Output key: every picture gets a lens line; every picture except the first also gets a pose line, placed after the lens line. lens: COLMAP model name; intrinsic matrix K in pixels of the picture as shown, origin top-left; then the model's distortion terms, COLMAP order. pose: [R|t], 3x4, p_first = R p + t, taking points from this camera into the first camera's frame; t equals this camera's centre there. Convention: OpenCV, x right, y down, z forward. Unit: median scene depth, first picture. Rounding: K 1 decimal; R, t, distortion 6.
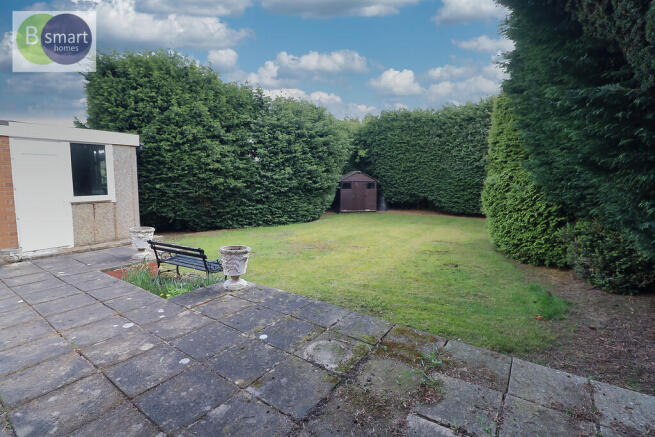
lens RADIAL K [[305.3, 0, 328.2], [0, 305.3, 216.2], [0, 0, 1]] dist [0.000835, 0.000036]
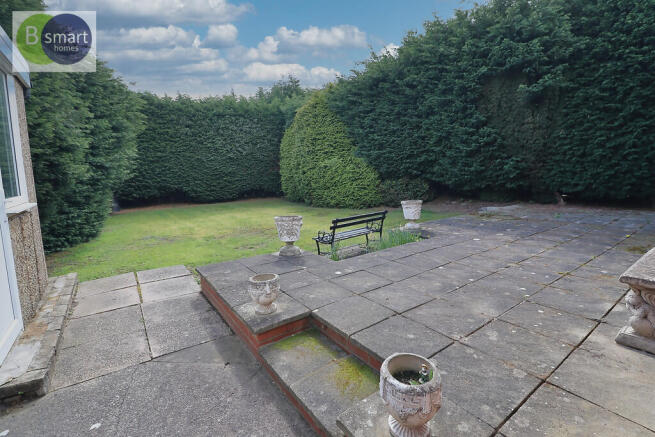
lens RADIAL K [[305.3, 0, 329.3], [0, 305.3, 218.5], [0, 0, 1]] dist [0.000835, 0.000036]
pose [[0.341170, -0.159679, 0.926340, -0.466862], [0.154496, 0.981590, 0.112302, -0.004848], [-0.927218, 0.104802, 0.359559, 0.232826]]
